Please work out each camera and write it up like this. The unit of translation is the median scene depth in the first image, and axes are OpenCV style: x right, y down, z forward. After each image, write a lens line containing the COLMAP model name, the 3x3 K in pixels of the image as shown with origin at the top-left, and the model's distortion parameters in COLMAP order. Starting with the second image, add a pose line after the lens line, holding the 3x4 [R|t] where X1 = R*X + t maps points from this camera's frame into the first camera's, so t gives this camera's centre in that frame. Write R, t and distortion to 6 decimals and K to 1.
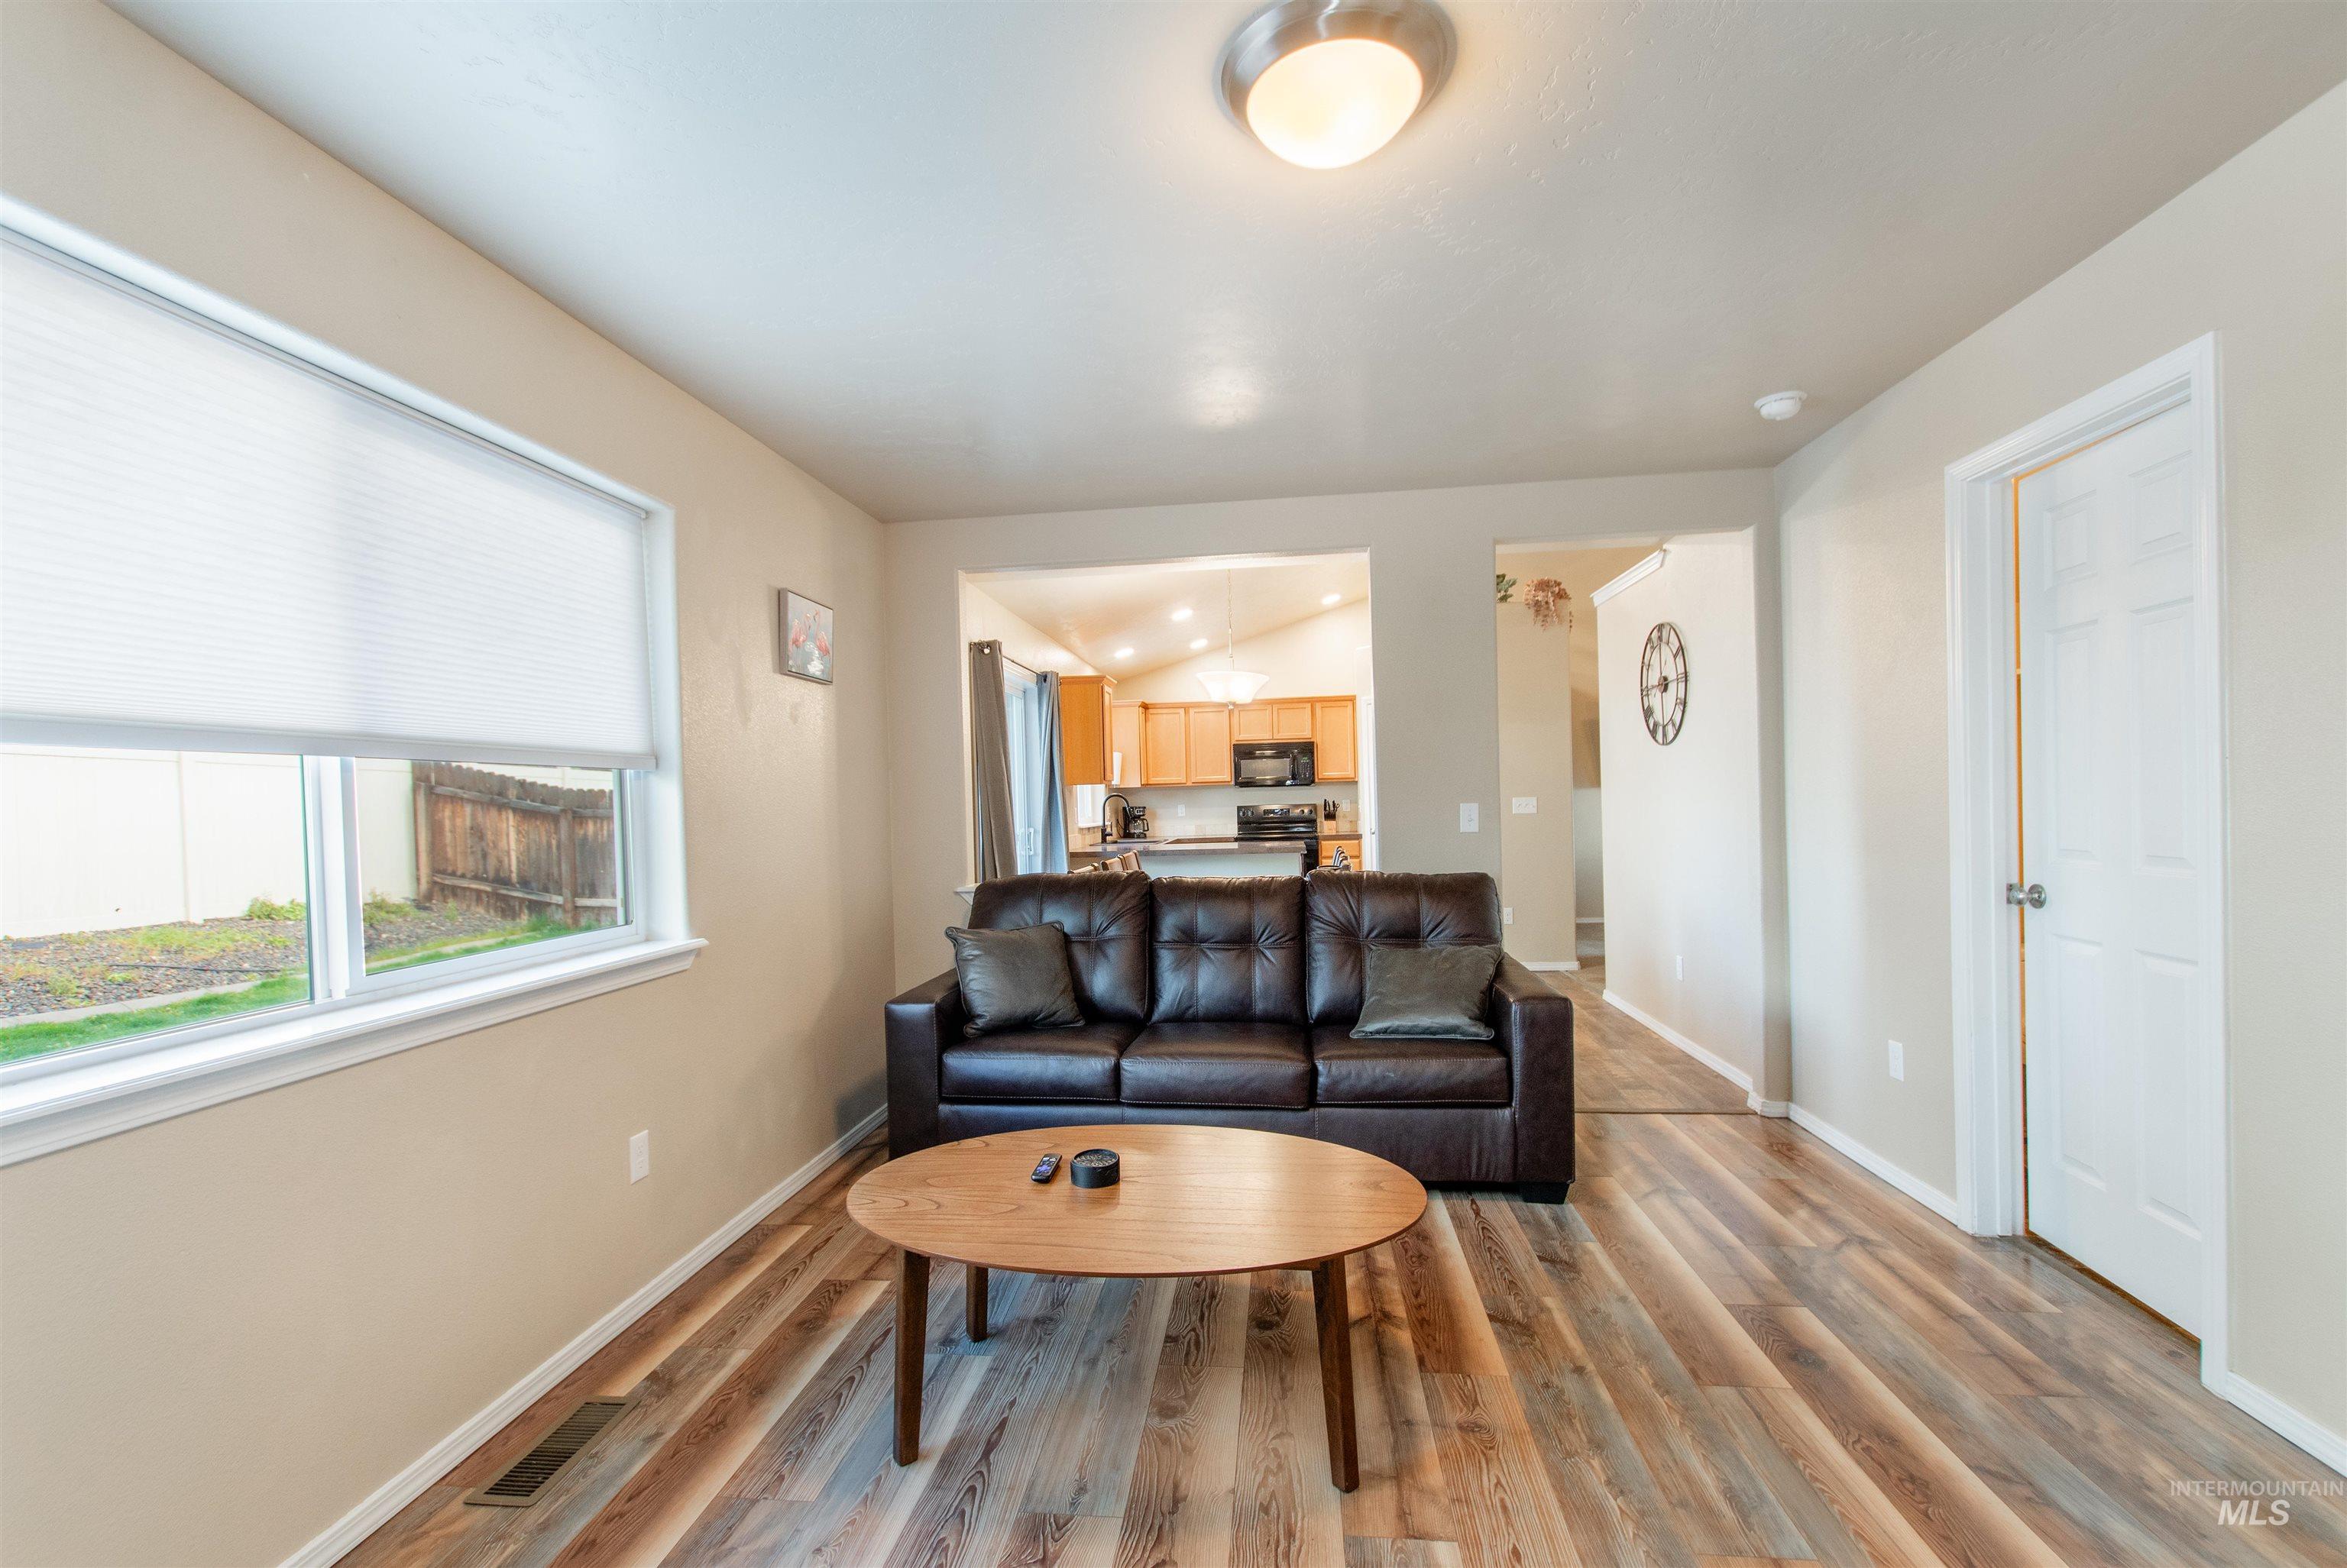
lens RADIAL K [[1032.2, 0, 1164.8], [0, 1032.2, 807.4], [0, 0, 1]] dist [0.003465, 0.000305]
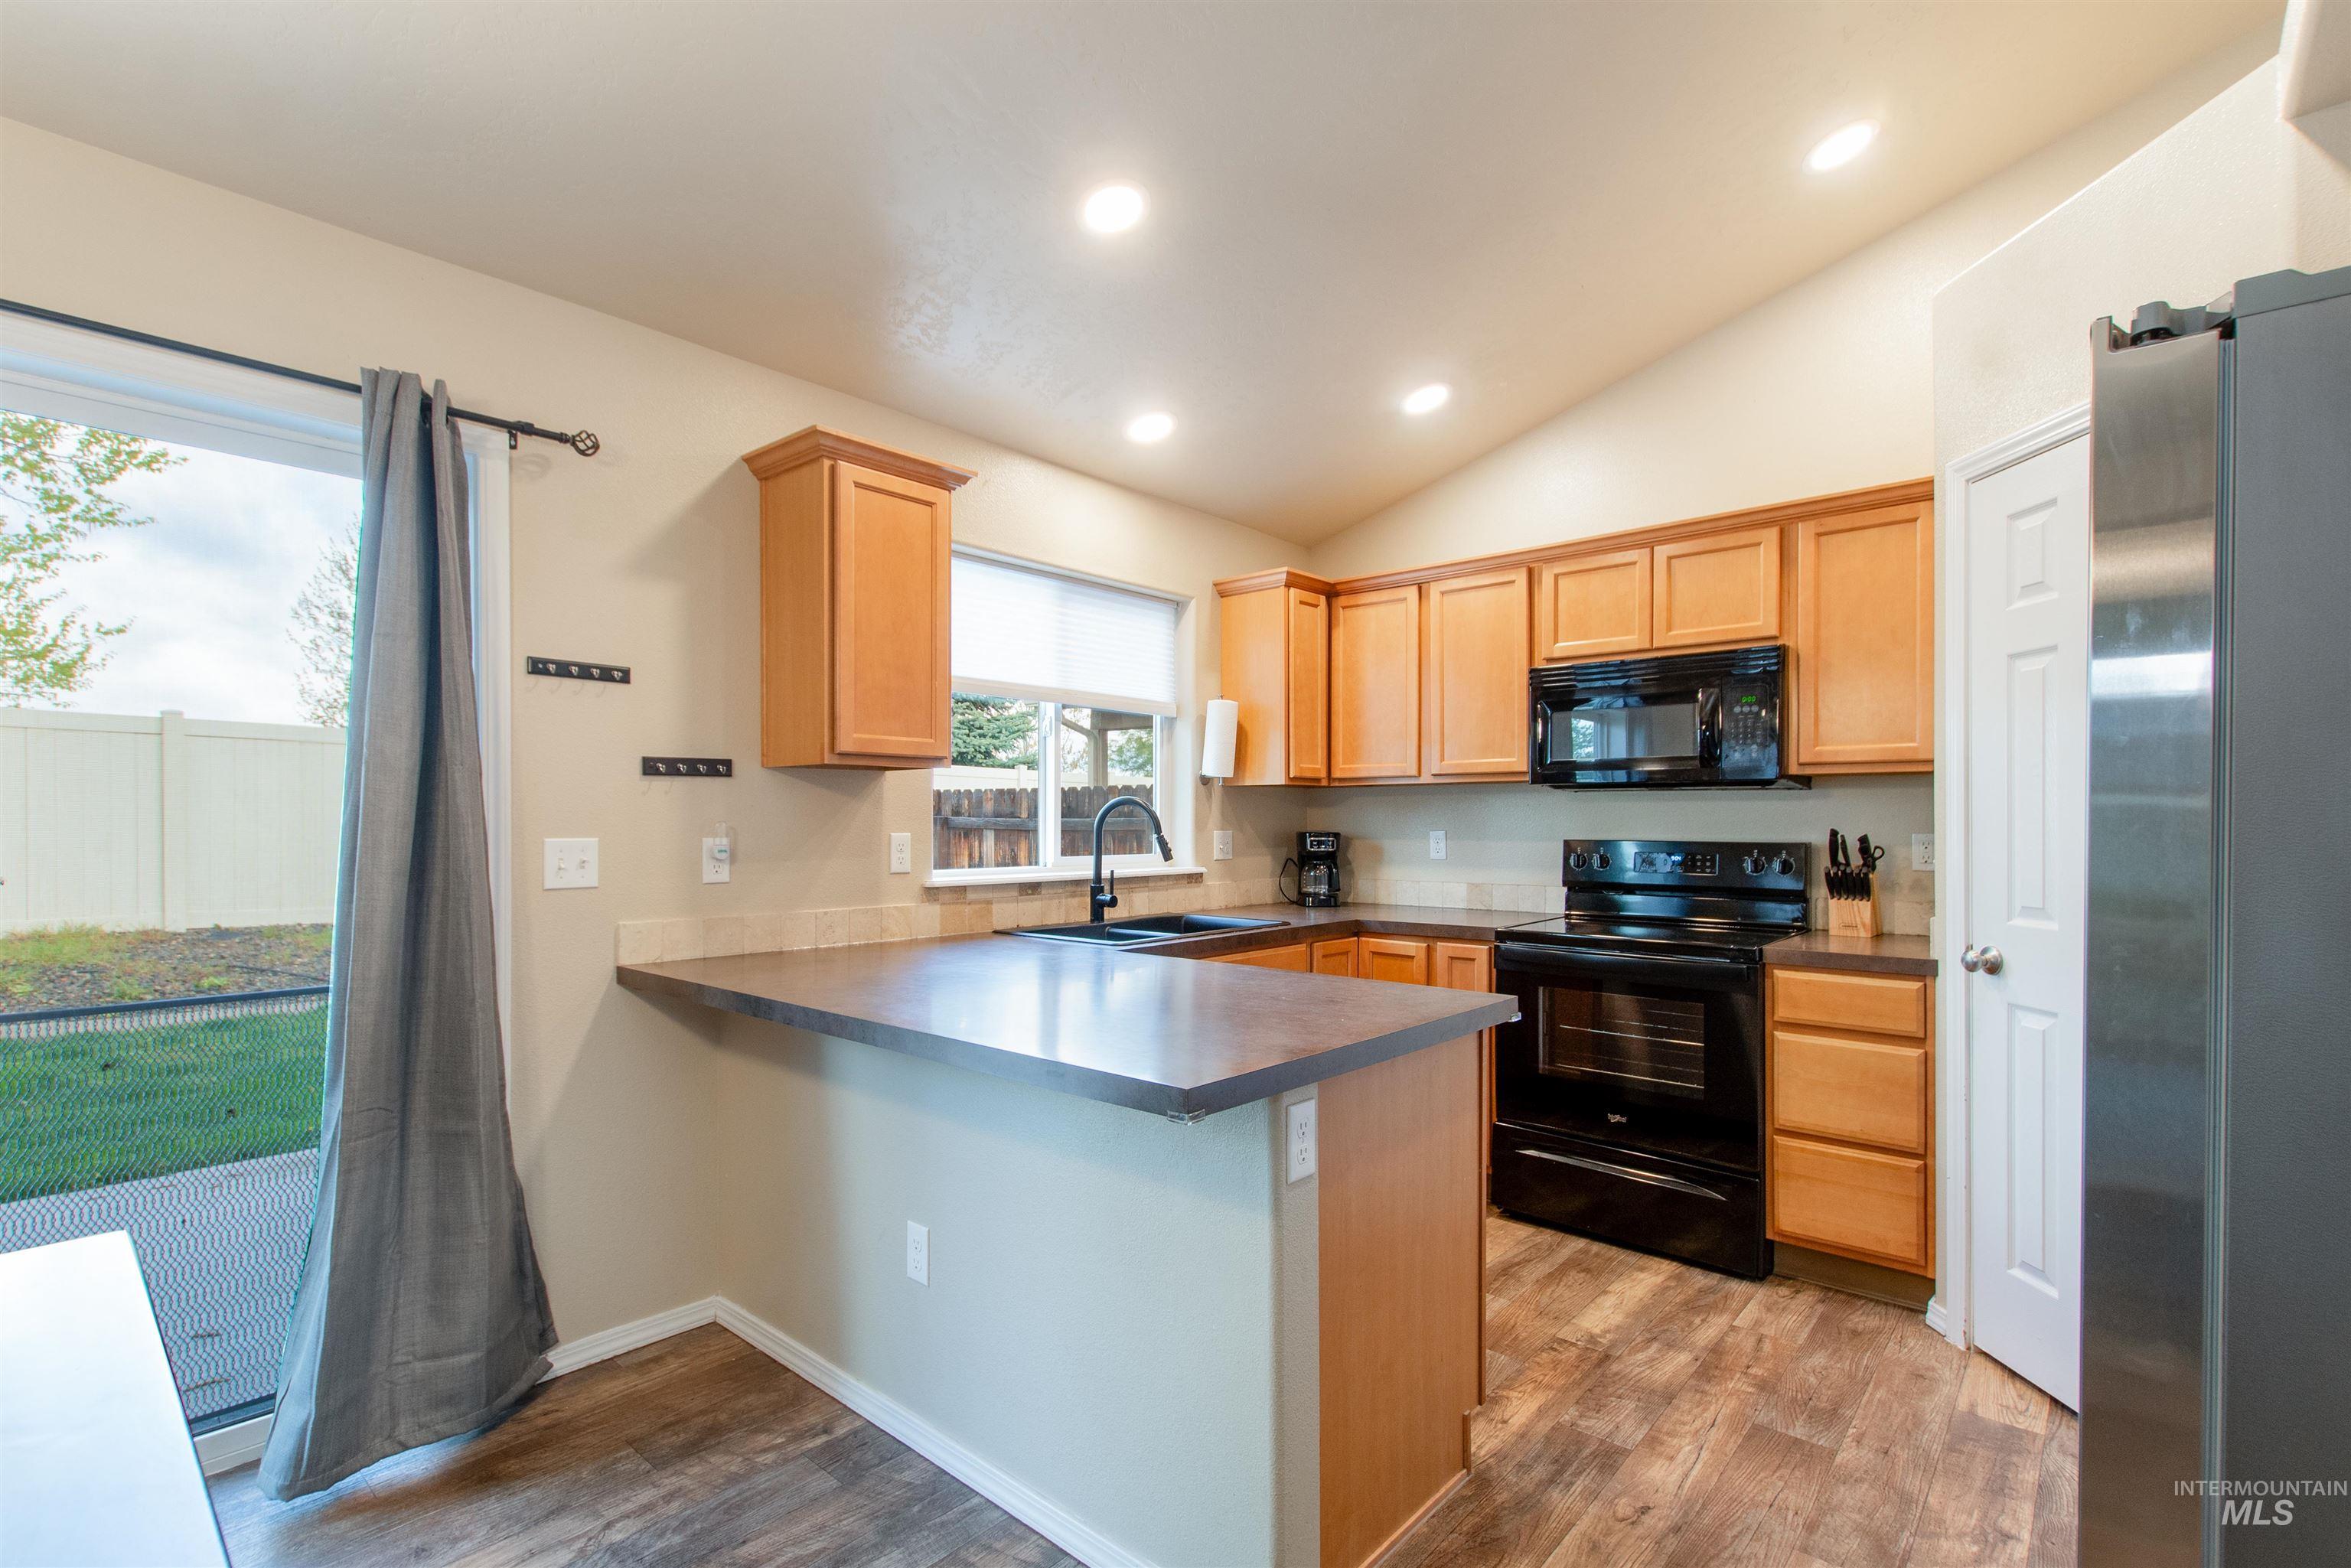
lens RADIAL K [[1072.1, 0, 1168.4], [0, 1072.1, 811.1], [0, 0, 1]] dist [0.002980, 0.000121]
pose [[0.817212, 0.025444, -0.575776, 0.467139], [-0.028407, 0.999589, 0.003854, -0.023961], [0.575637, 0.013206, 0.817599, 1.614144]]
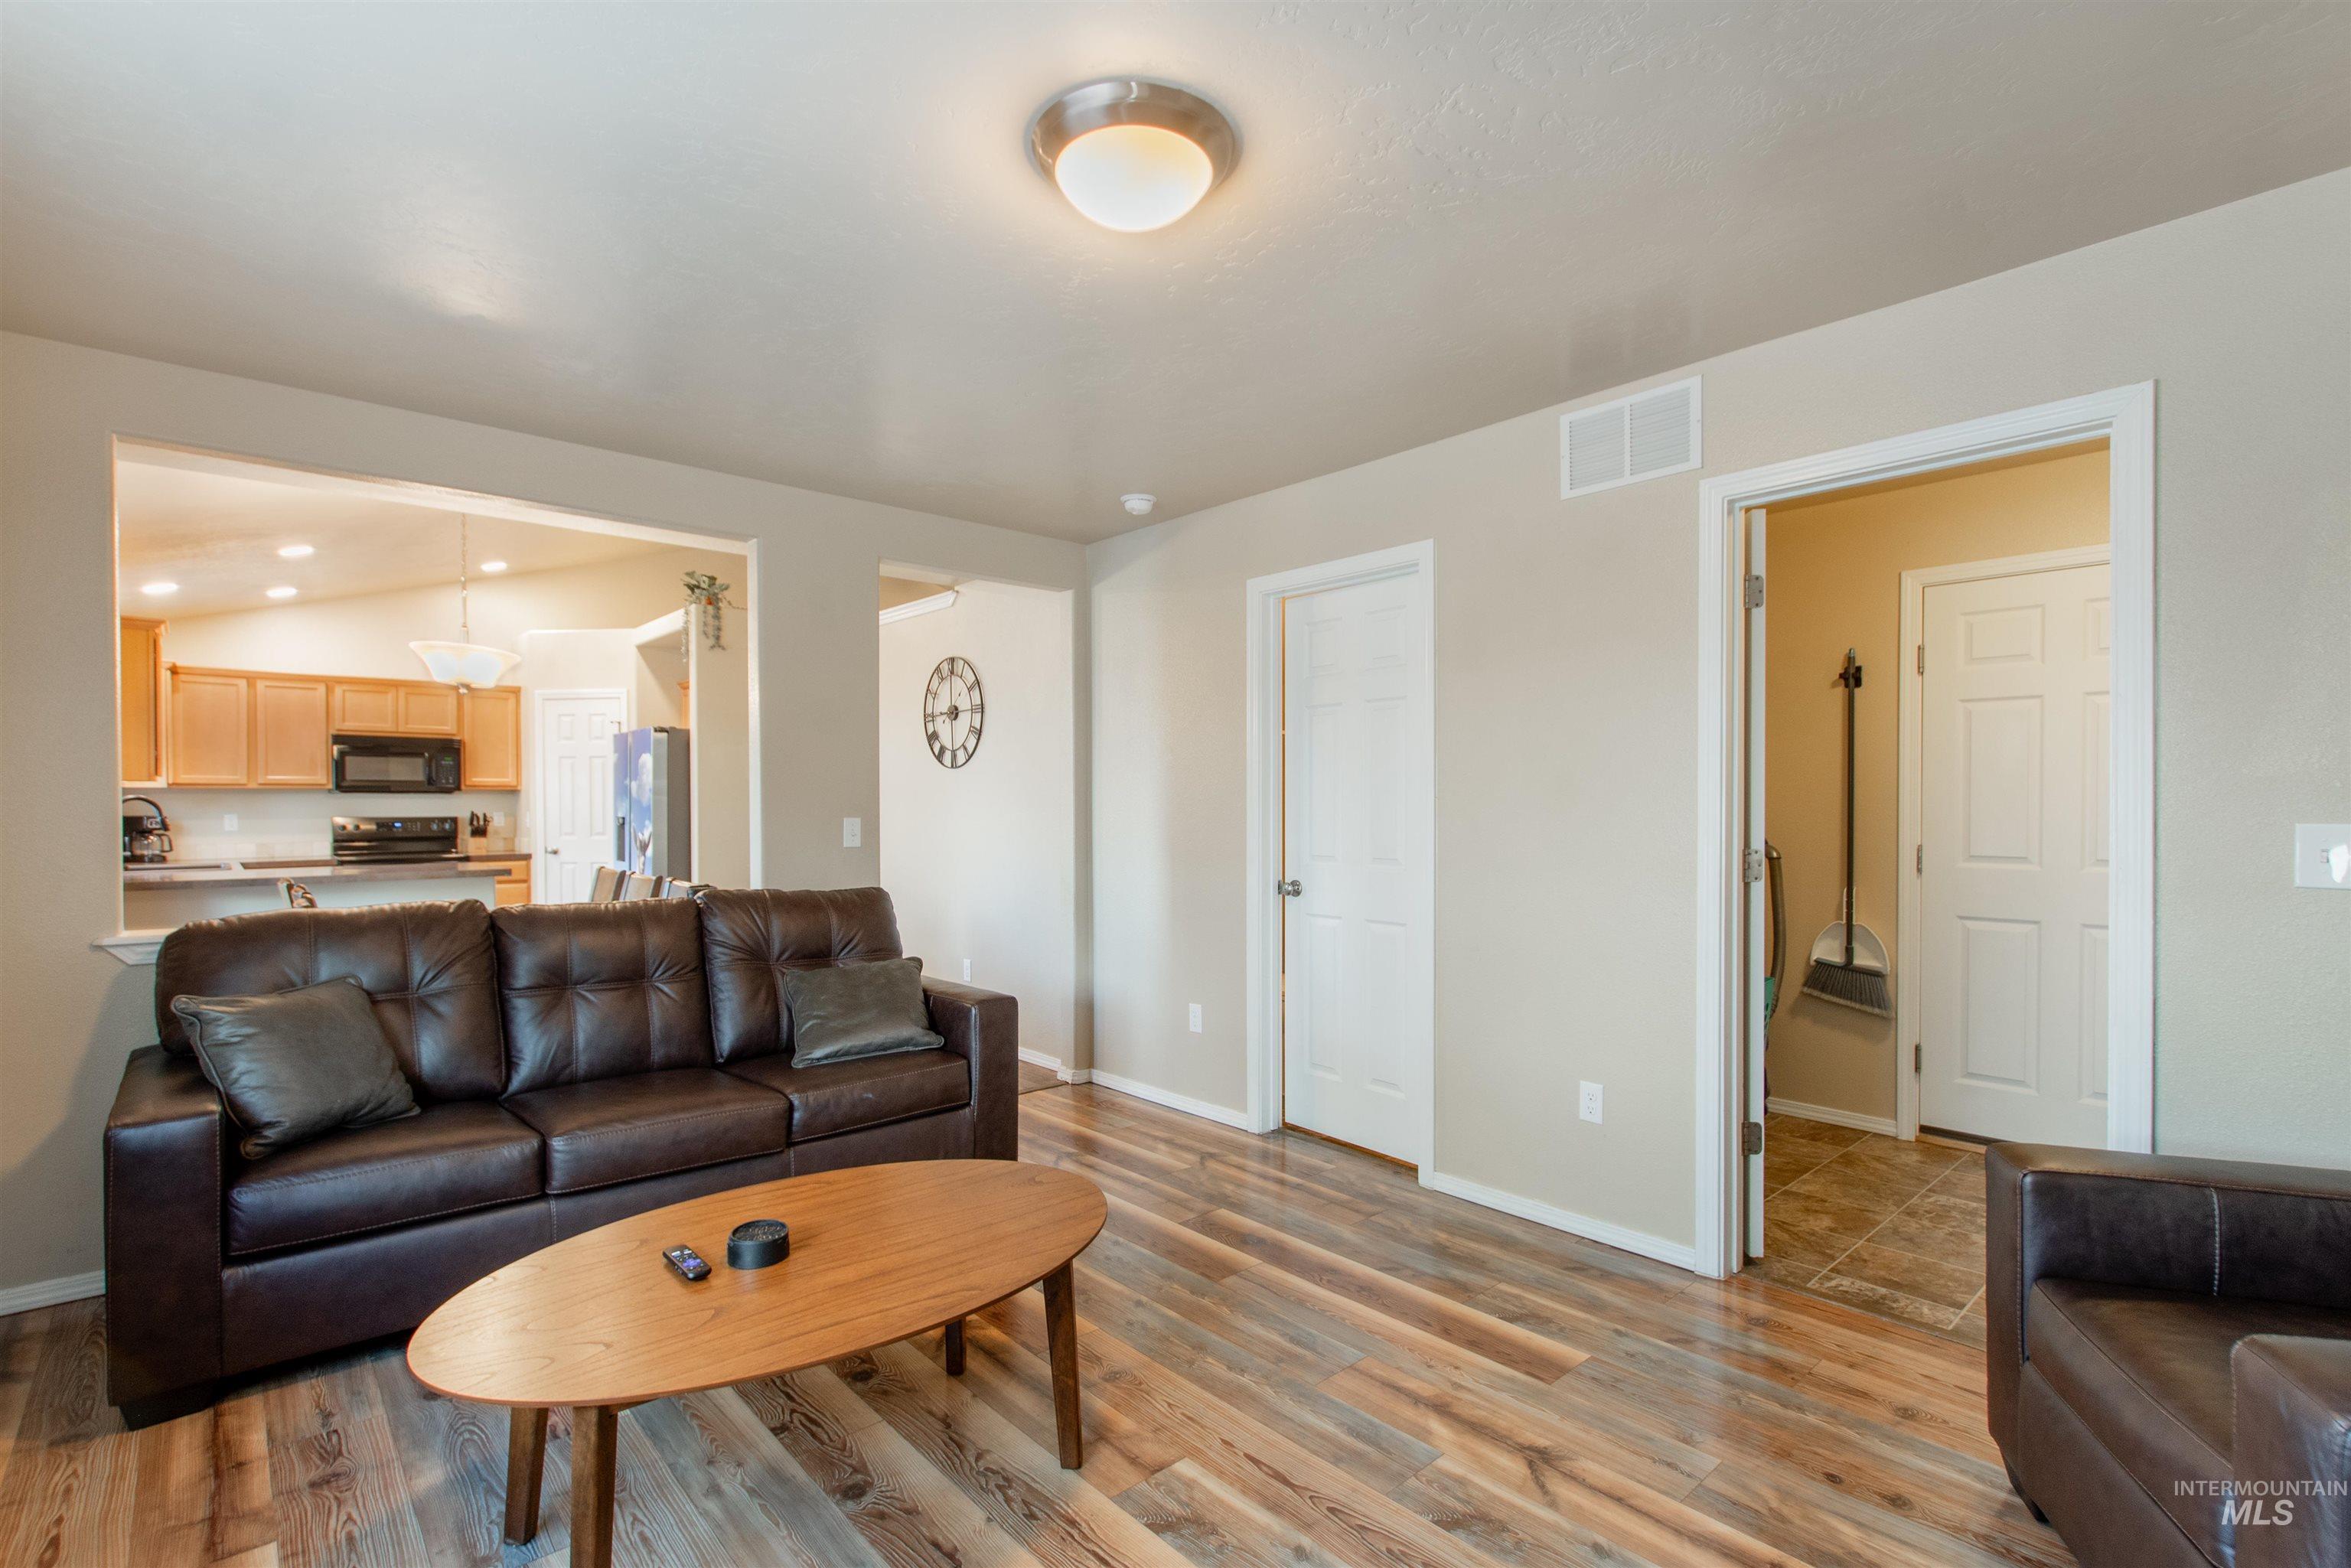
lens RADIAL K [[1072.1, 0, 1168.4], [0, 1072.1, 811.1], [0, 0, 1]] dist [0.002980, 0.000121]
pose [[0.664936, 0.022686, 0.746556, -0.286755], [-0.011352, 0.999730, -0.020268, 0.007450], [-0.746814, 0.005002, 0.665014, 0.097719]]
